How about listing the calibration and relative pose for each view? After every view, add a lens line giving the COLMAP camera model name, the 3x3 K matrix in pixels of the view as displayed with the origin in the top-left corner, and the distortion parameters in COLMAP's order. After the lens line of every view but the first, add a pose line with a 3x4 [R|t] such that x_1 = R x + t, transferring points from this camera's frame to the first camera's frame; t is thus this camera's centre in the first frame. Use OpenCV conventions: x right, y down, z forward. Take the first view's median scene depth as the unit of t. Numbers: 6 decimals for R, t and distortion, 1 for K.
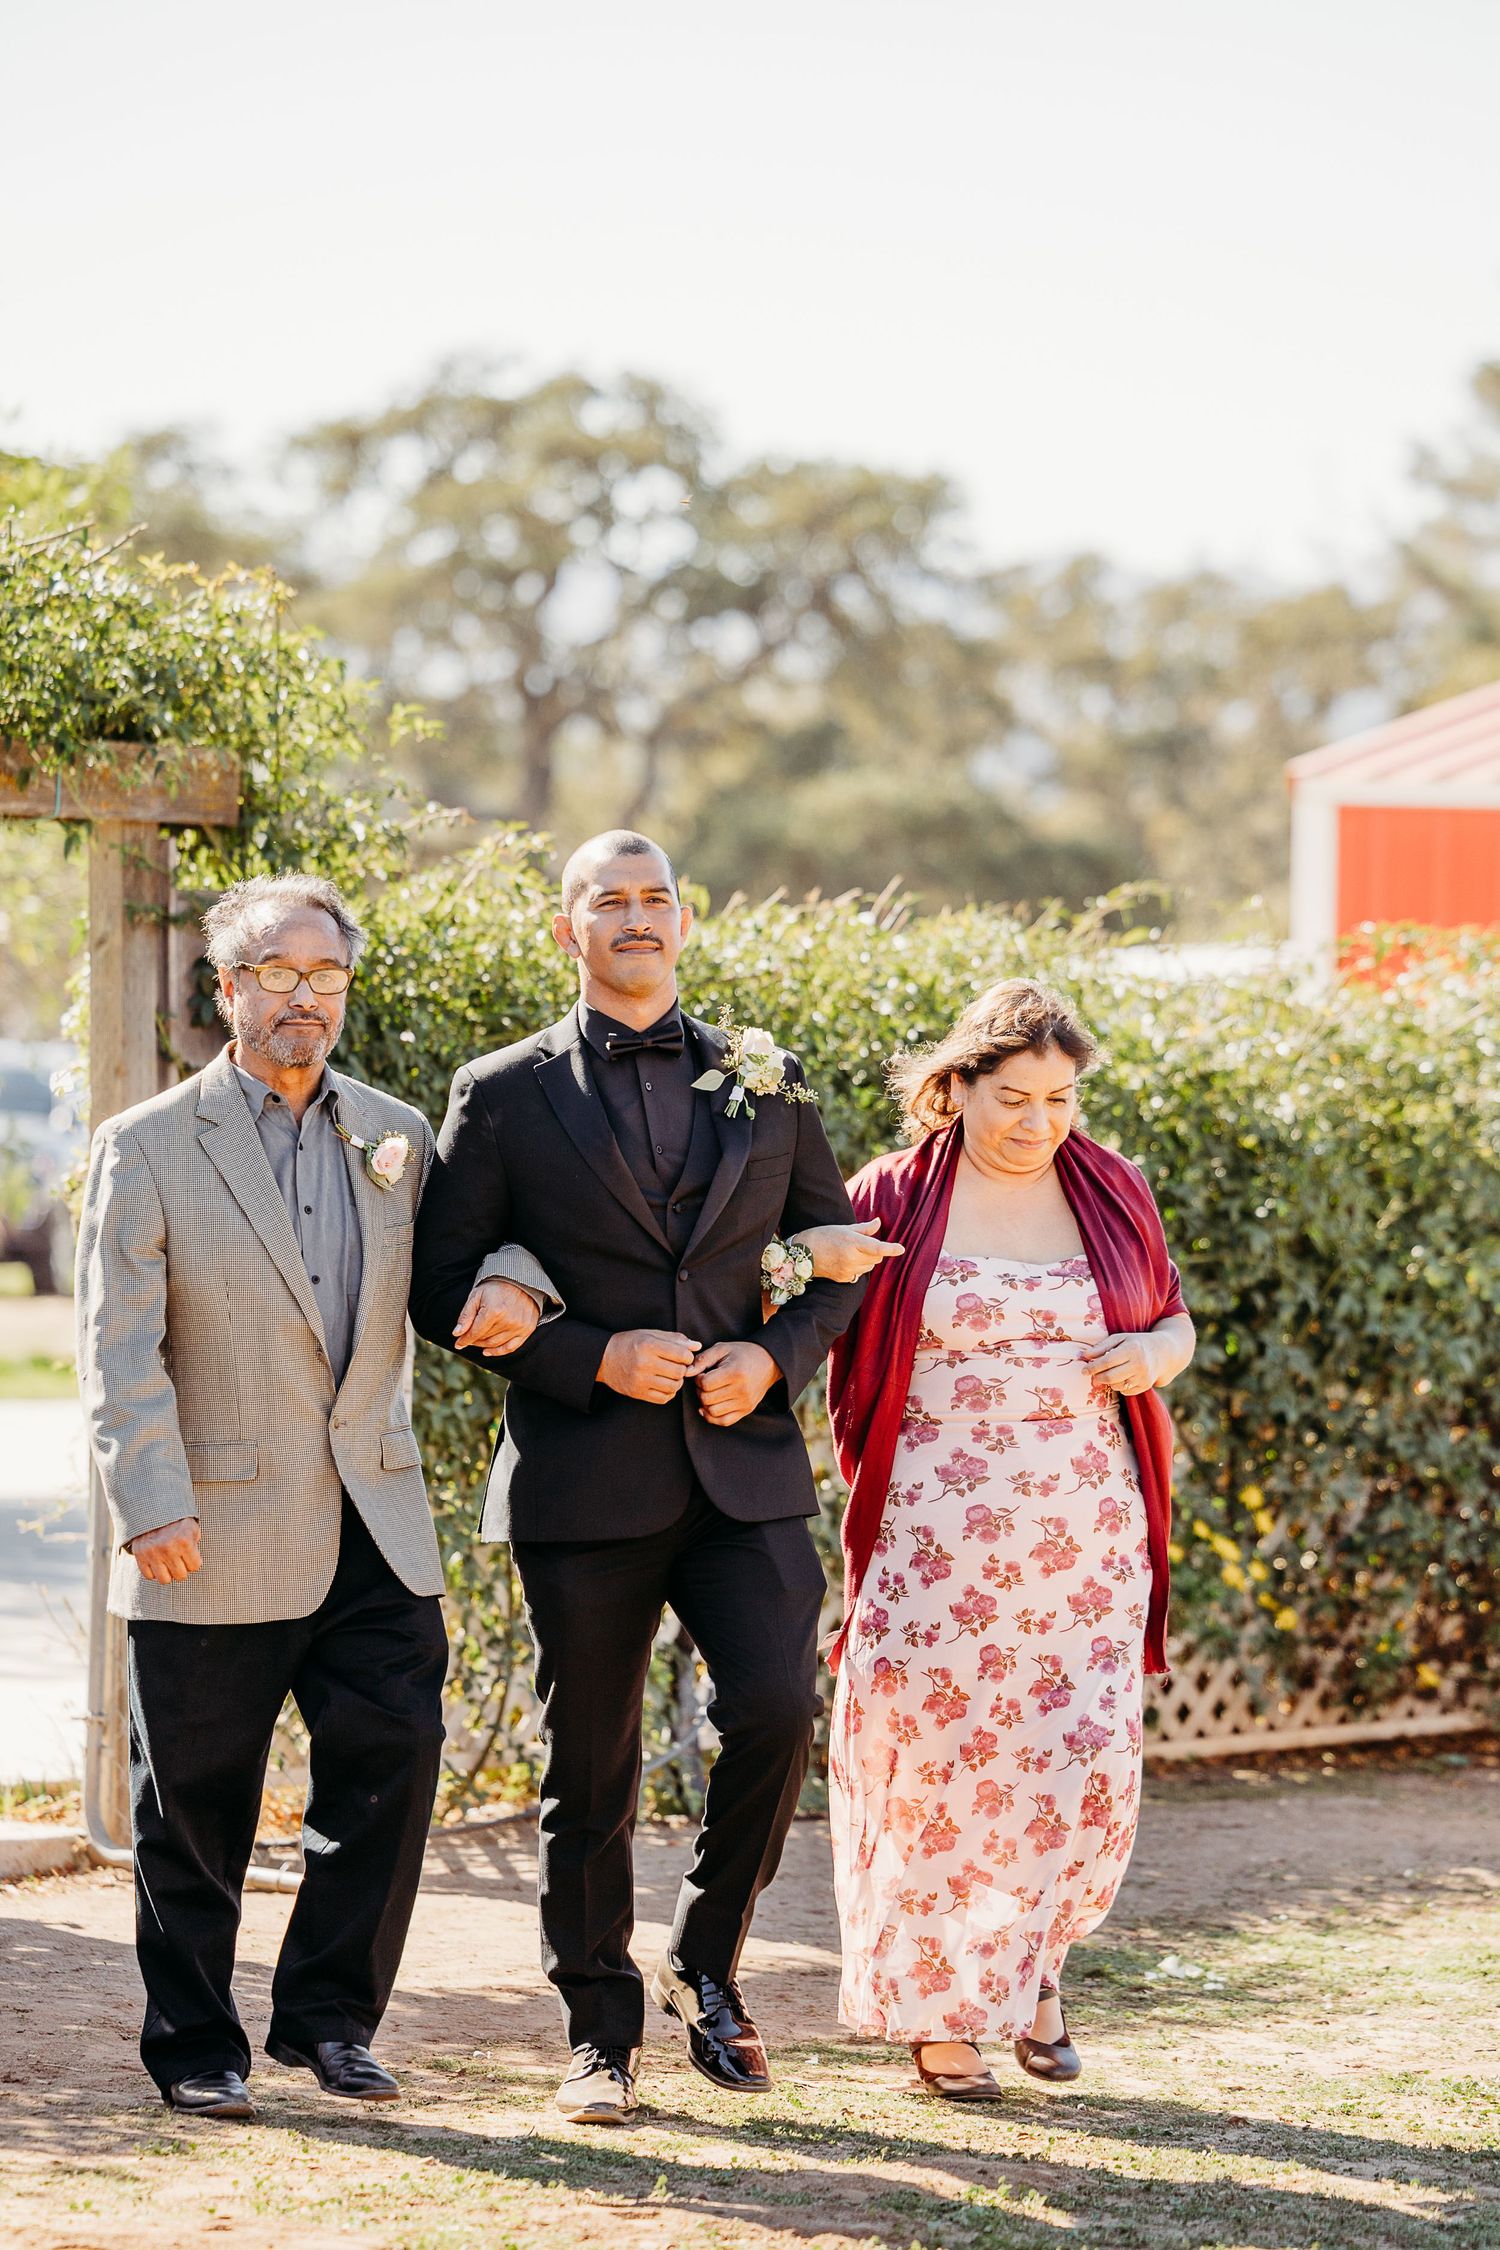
lens RADIAL K [[8720.8, 0, 766.9], [0, 8720.8, 1123.3], [0, 0, 1]] dist [0.199982, 0.000000]
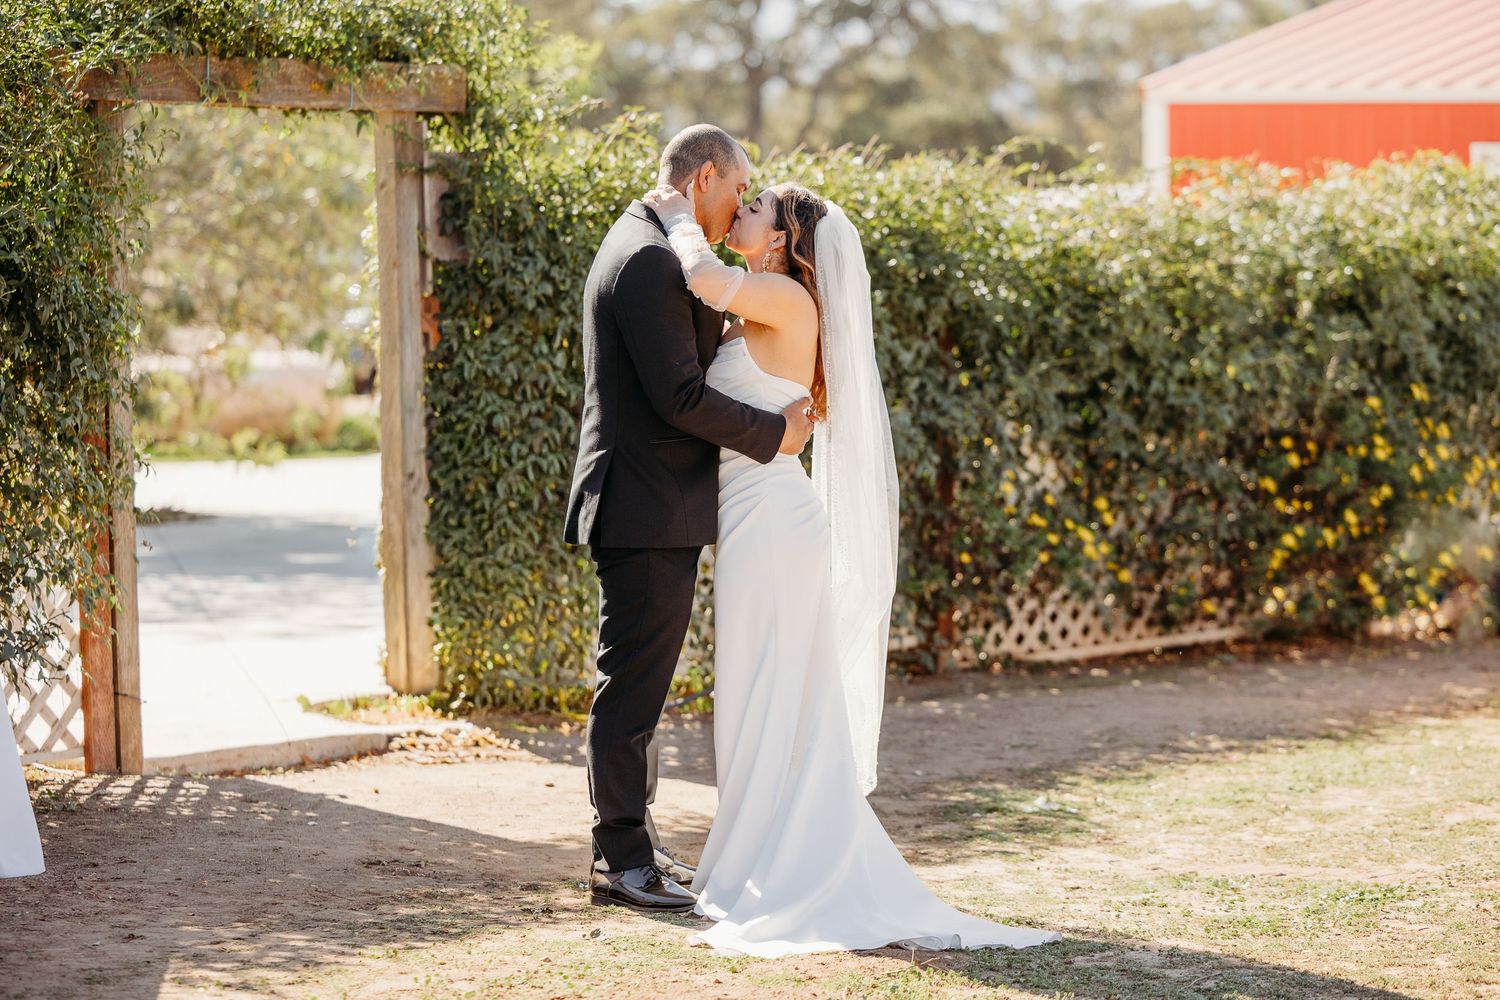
lens RADIAL K [[5813.9, 0, 738.2], [0, 5813.9, 497.2], [0, 0, 1]] dist [0.199982, 0.000000]
pose [[0.999644, -0.026651, 0.000791, -0.014513], [0.026603, 0.998951, 0.037261, -0.001611], [-0.001783, -0.037227, 0.999305, -0.109166]]
